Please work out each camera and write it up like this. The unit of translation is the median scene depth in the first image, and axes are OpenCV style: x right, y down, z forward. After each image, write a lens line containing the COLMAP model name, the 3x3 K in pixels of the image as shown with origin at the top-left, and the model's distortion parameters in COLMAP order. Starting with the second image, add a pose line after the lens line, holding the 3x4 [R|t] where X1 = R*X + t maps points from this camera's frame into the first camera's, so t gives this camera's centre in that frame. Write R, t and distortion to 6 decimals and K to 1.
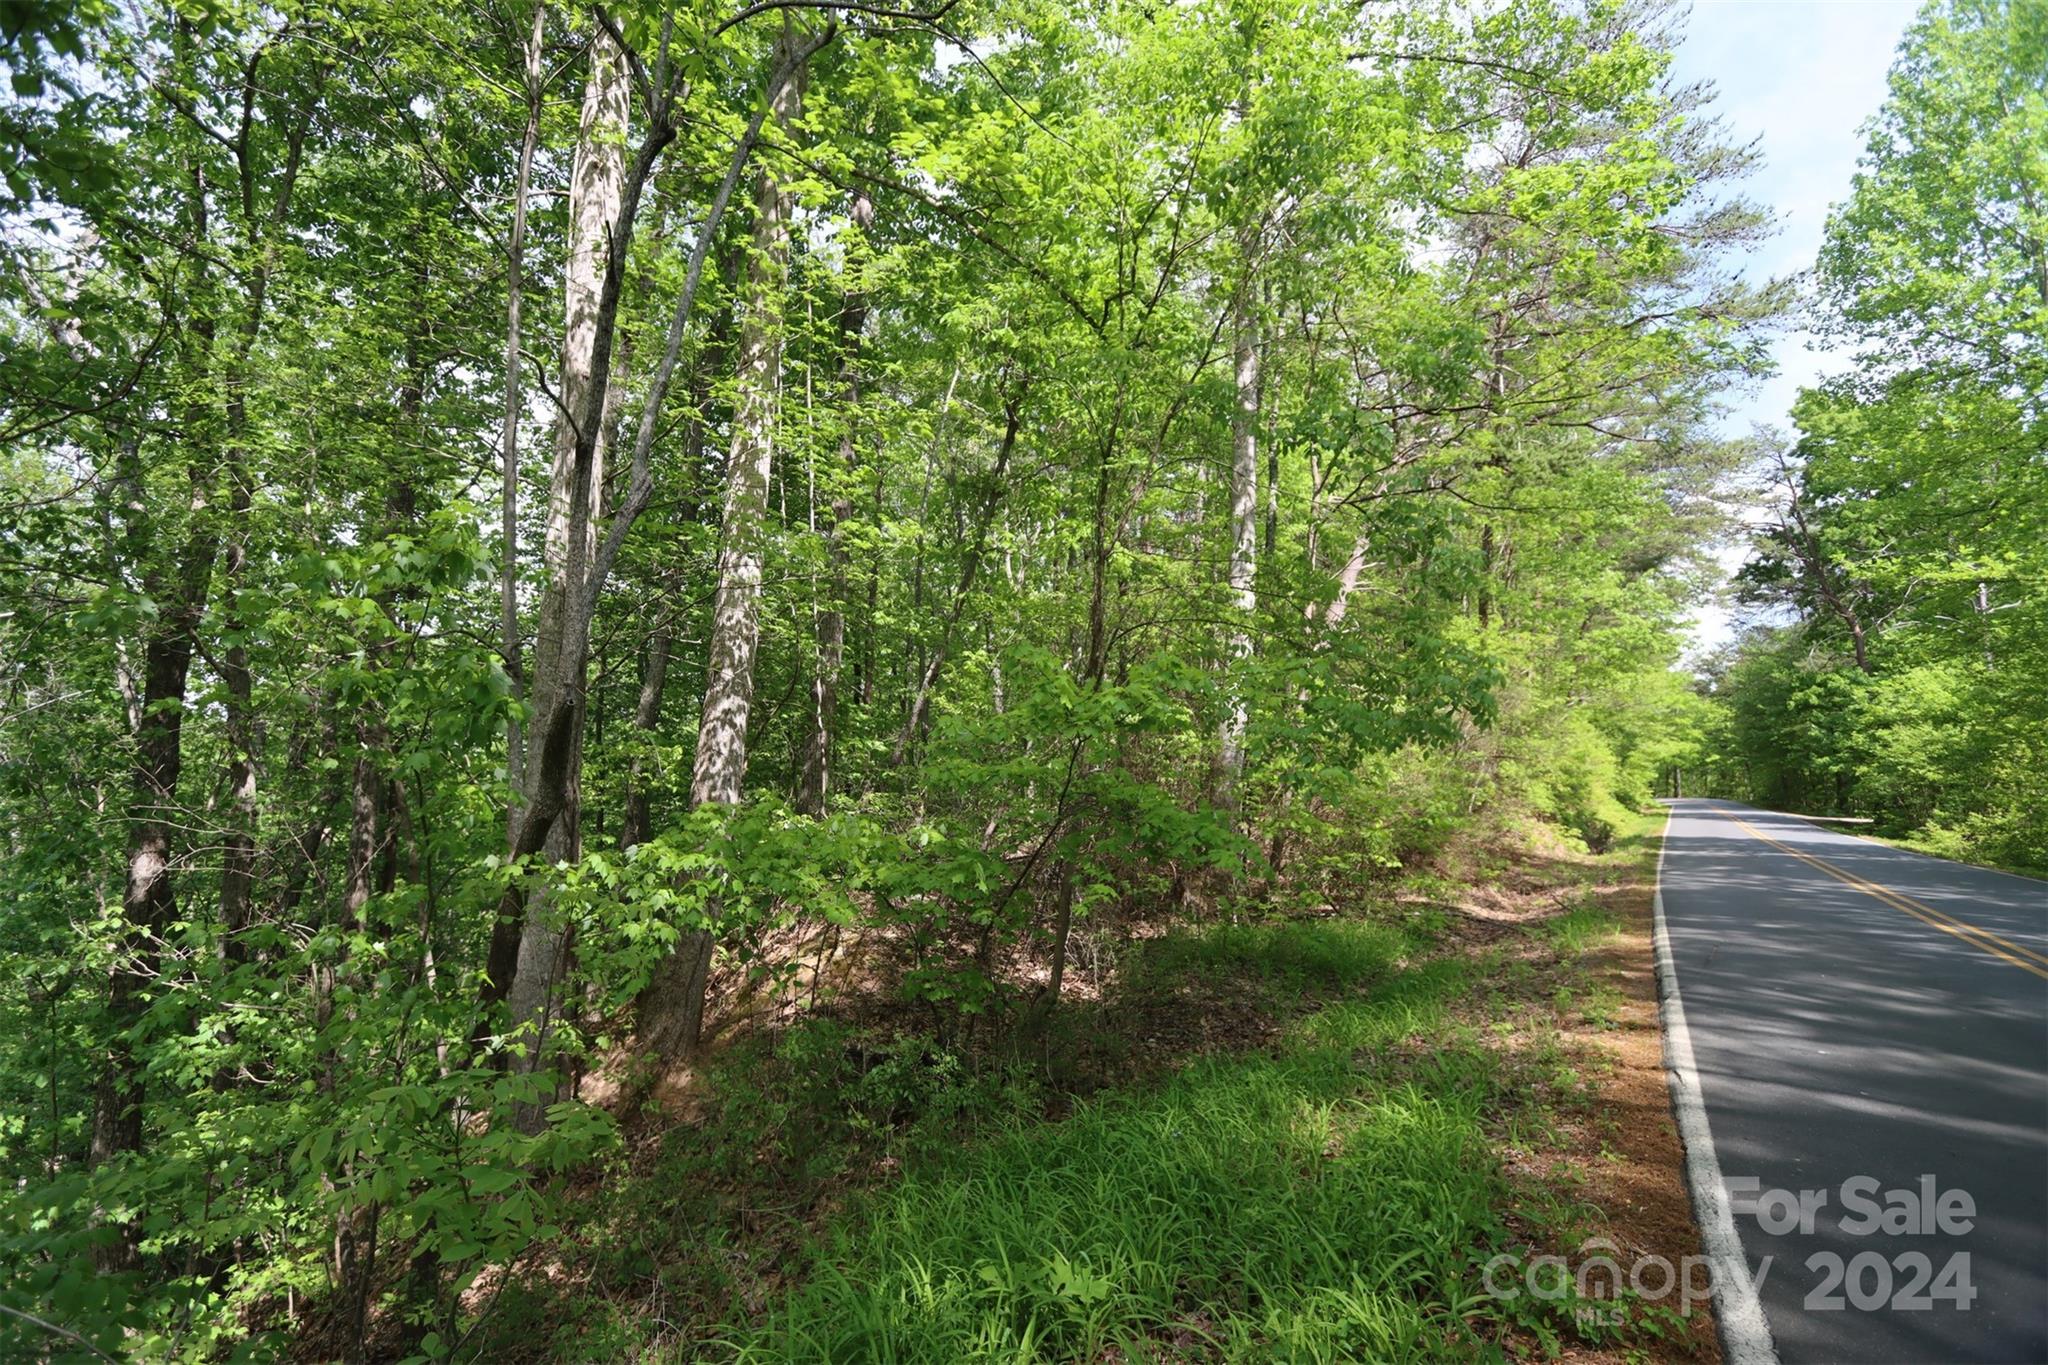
lens RADIAL K [[955.2, 0, 1011.3], [0, 955.2, 687.1], [0, 0, 1]] dist [-0.020316, 0.006429]
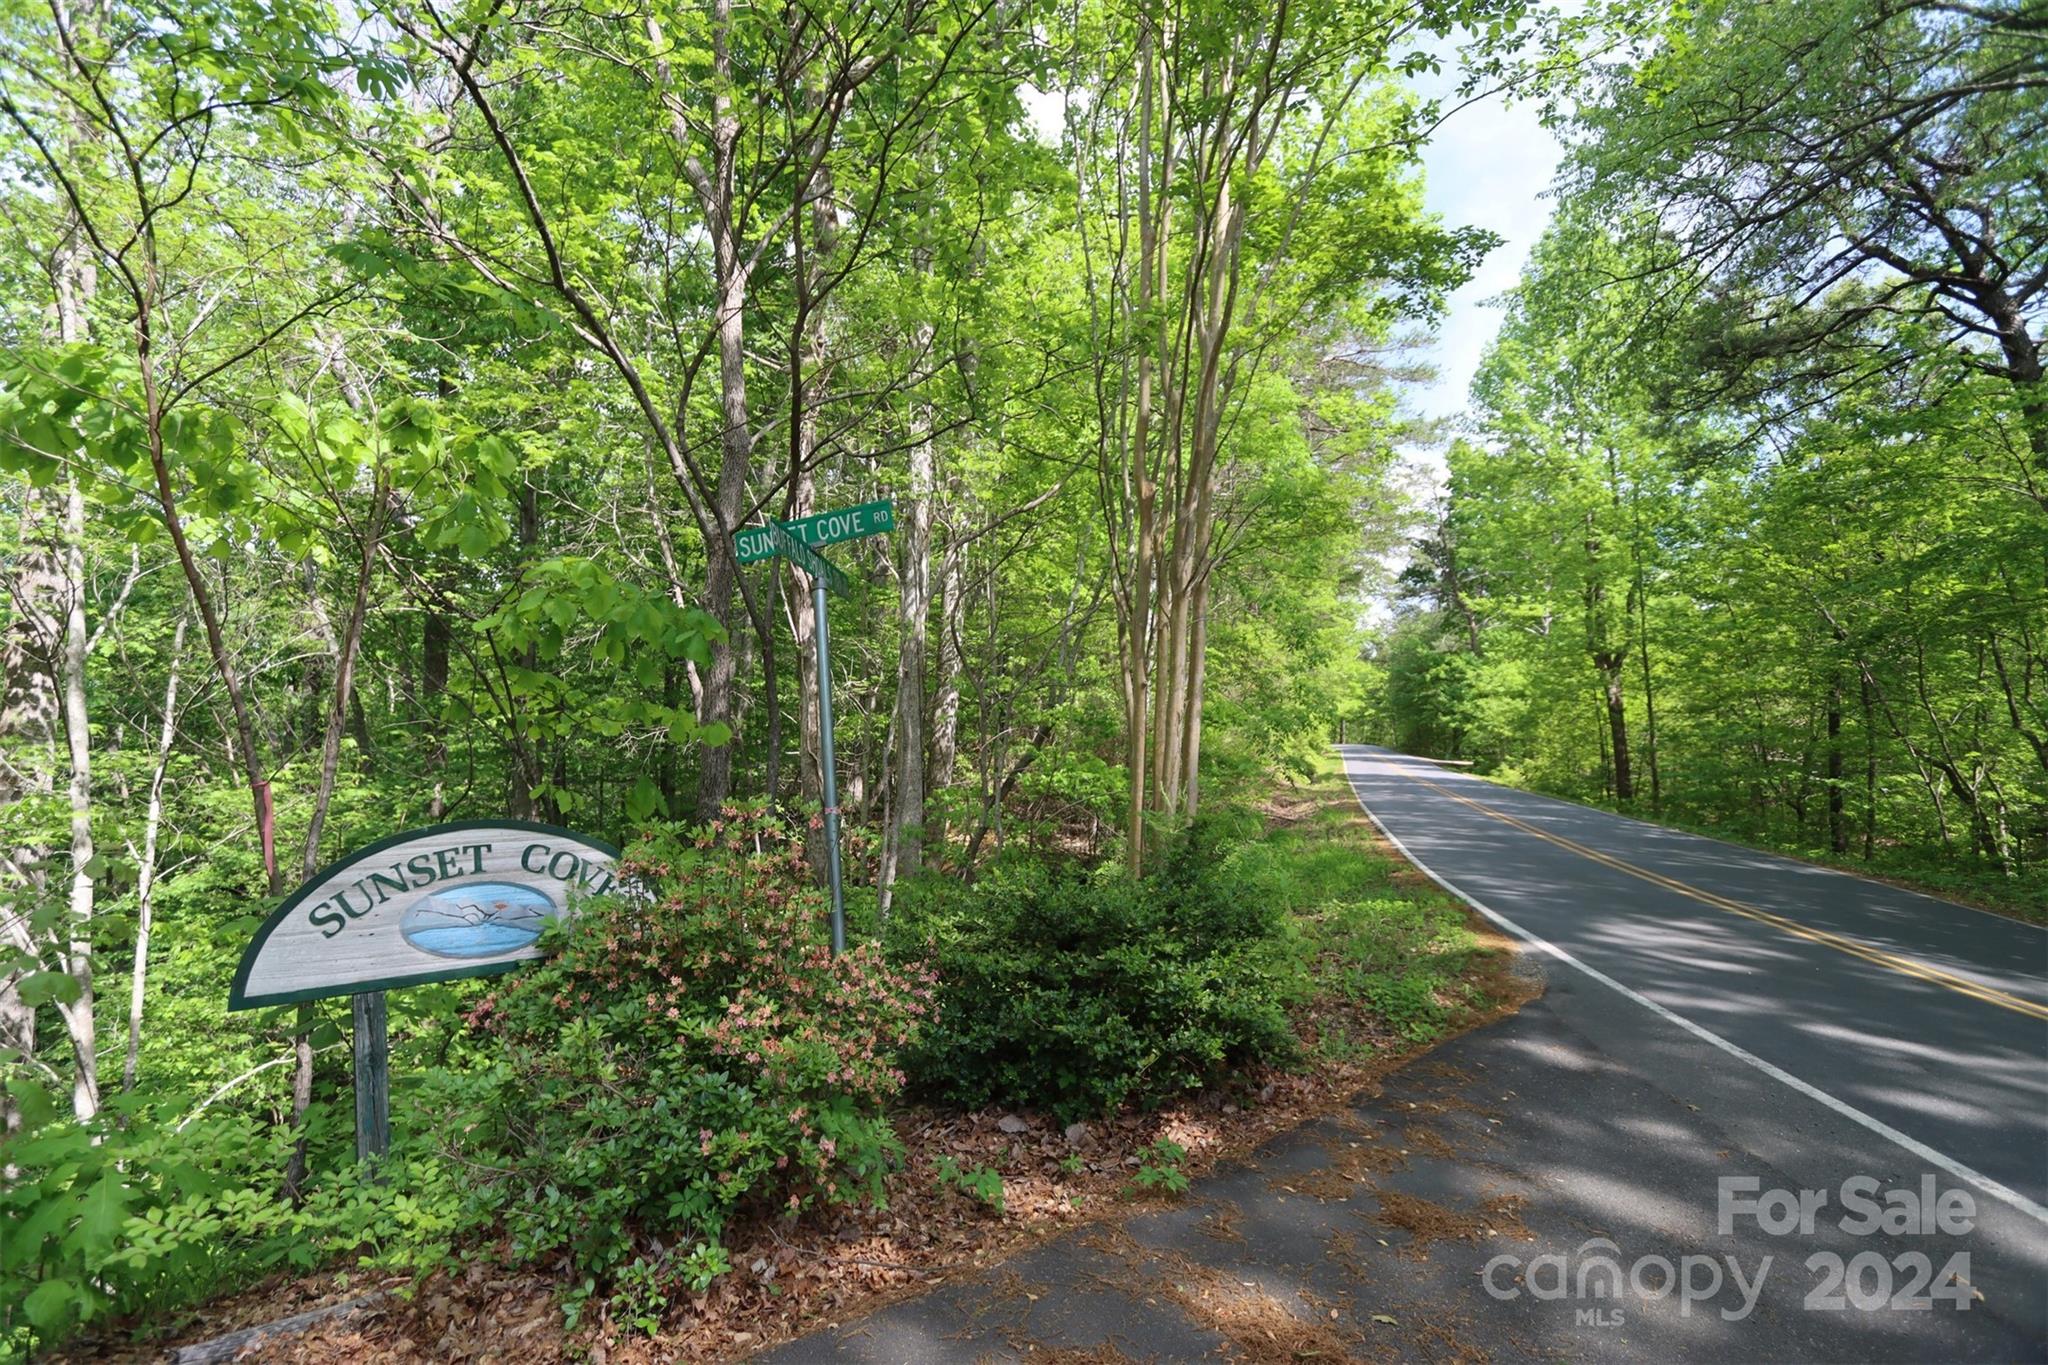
lens RADIAL K [[955.2, 0, 1011.3], [0, 955.2, 687.1], [0, 0, 1]] dist [-0.020316, 0.006429]
pose [[0.960667, 0.026435, 0.276440, -0.133180], [-0.043960, 0.997384, 0.057390, -0.021155], [-0.274200, -0.067285, 0.959316, -0.154114]]
